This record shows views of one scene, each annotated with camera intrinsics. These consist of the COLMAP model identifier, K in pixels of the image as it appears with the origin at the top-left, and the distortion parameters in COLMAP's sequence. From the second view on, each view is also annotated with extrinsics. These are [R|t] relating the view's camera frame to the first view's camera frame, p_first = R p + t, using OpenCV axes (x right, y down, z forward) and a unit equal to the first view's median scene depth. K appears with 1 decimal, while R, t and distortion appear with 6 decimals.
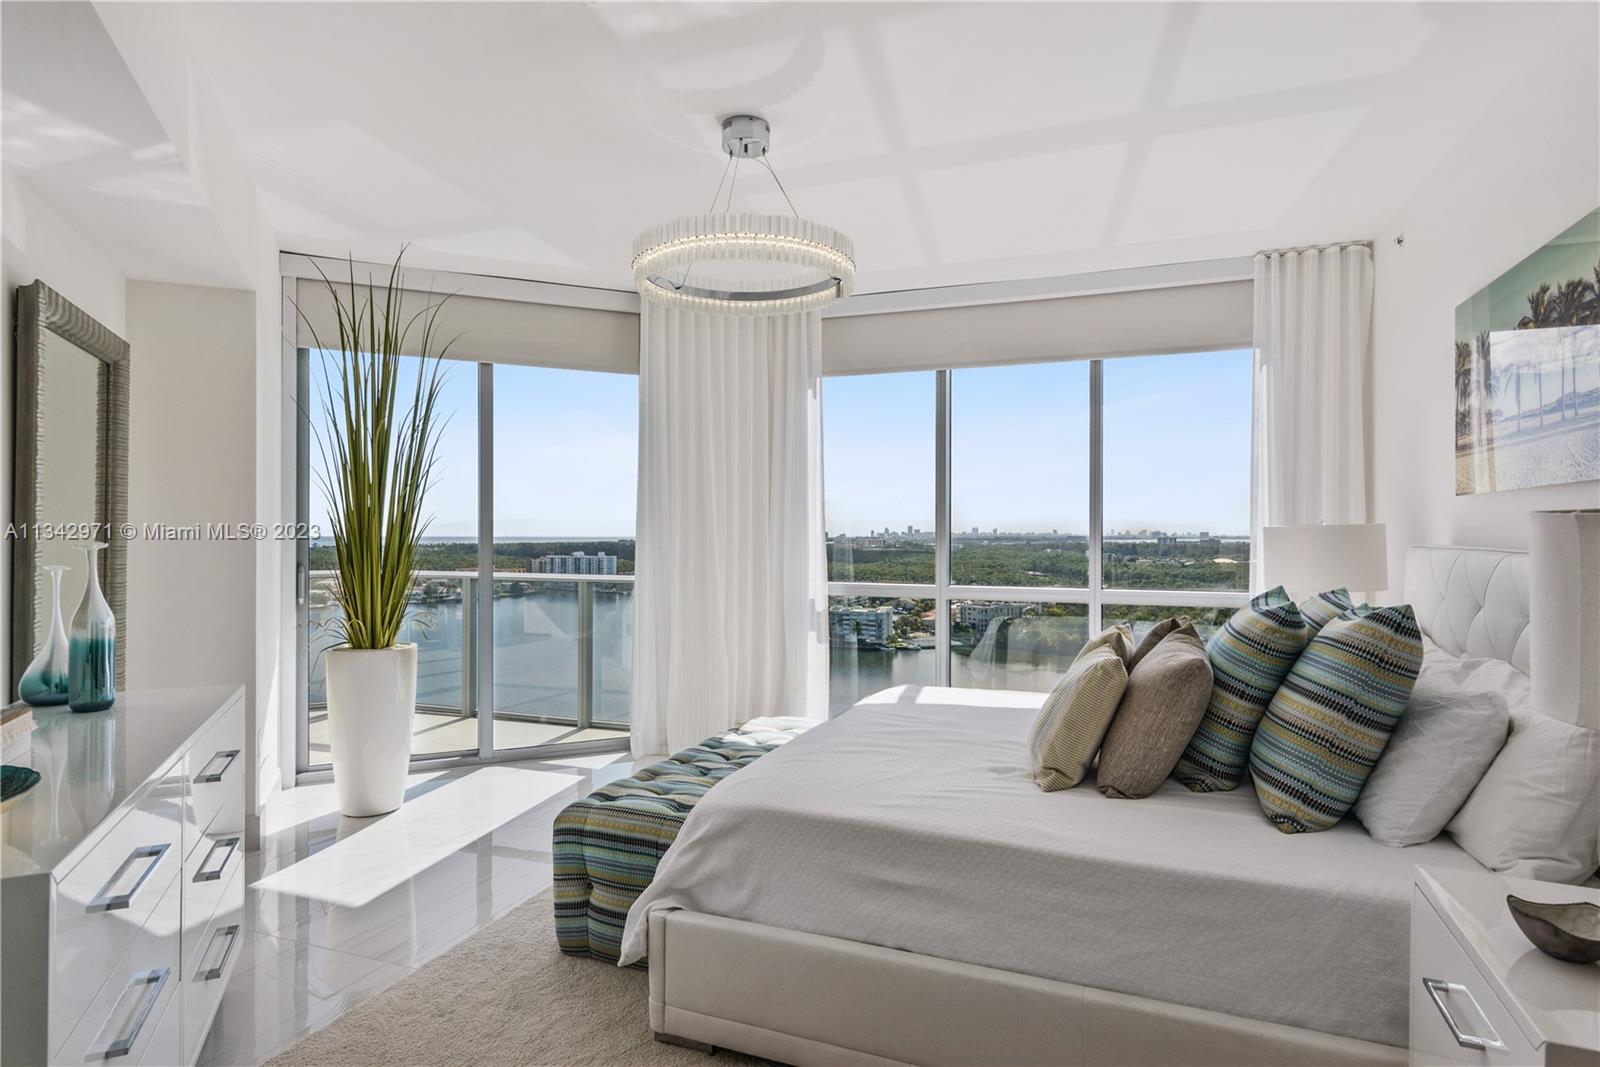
lens RADIAL K [[875.5, 0, 796.5], [0, 875.5, 527.2], [0, 0, 1]] dist [0.016057, -0.002919]
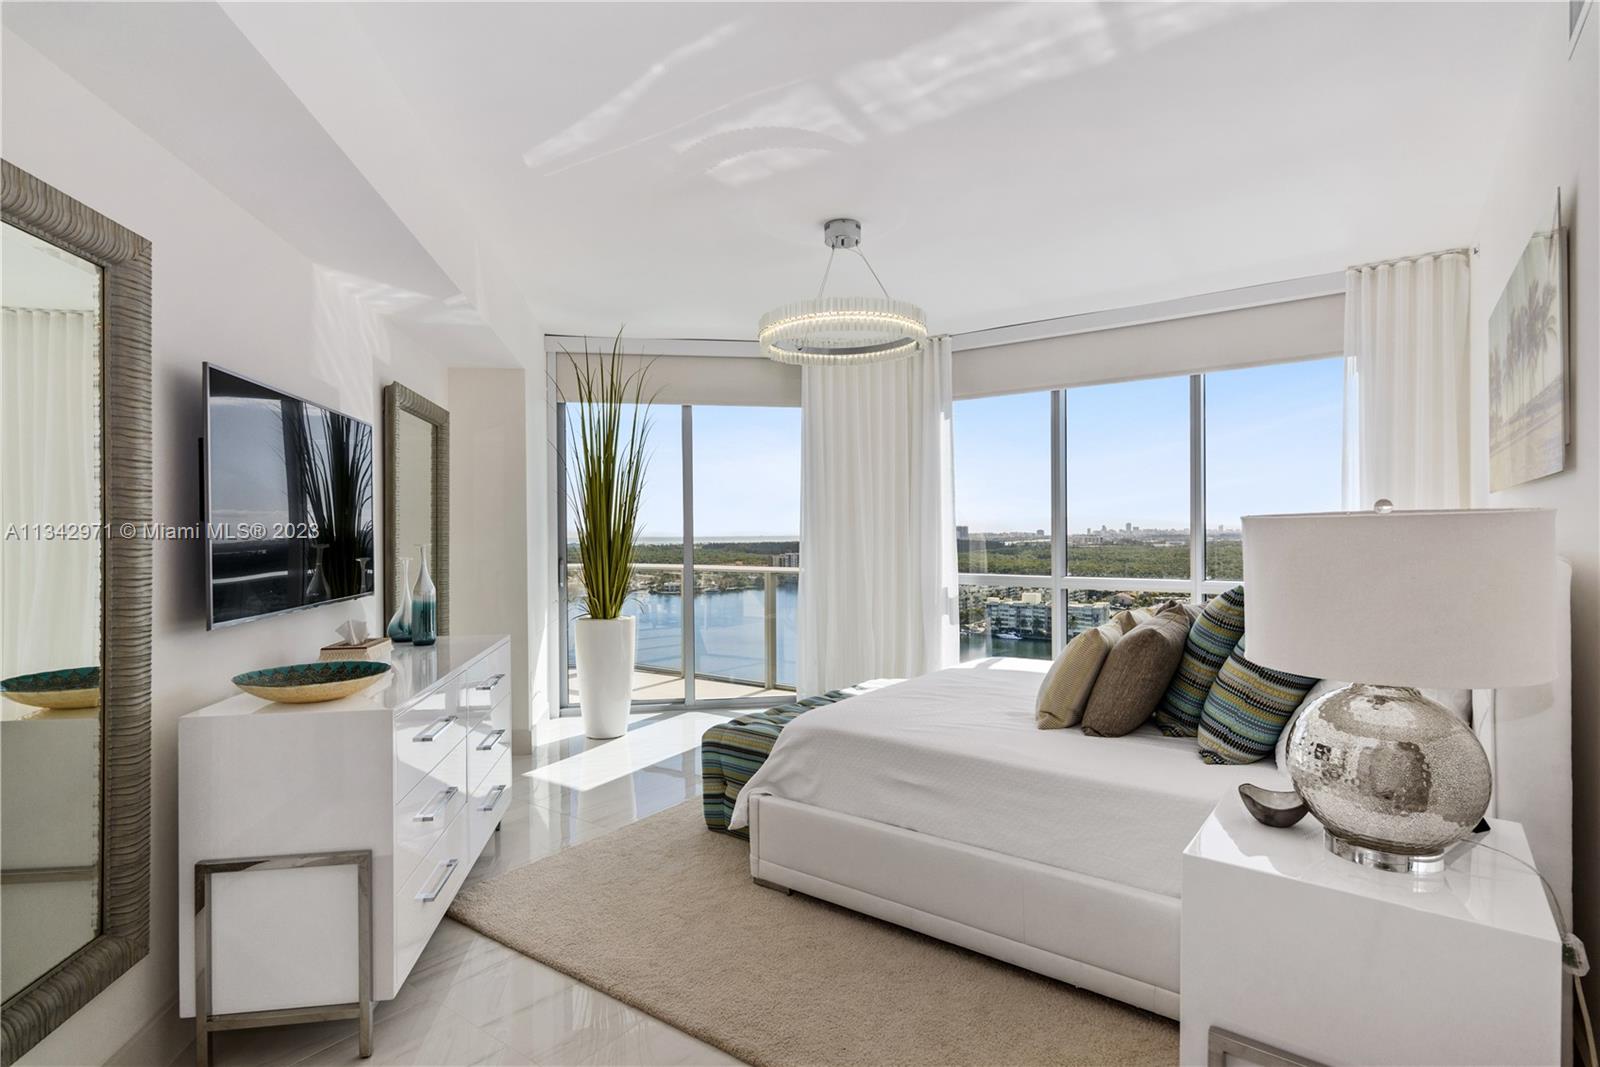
lens RADIAL K [[801.0, 0, 800.5], [0, 801.0, 532.9], [0, 0, 1]] dist [0.010360, 0.000691]
pose [[0.966510, -0.008811, -0.256479, 0.118716], [0.010738, 0.999924, 0.006111, -0.001407], [0.256405, -0.008660, 0.966531, -0.117963]]
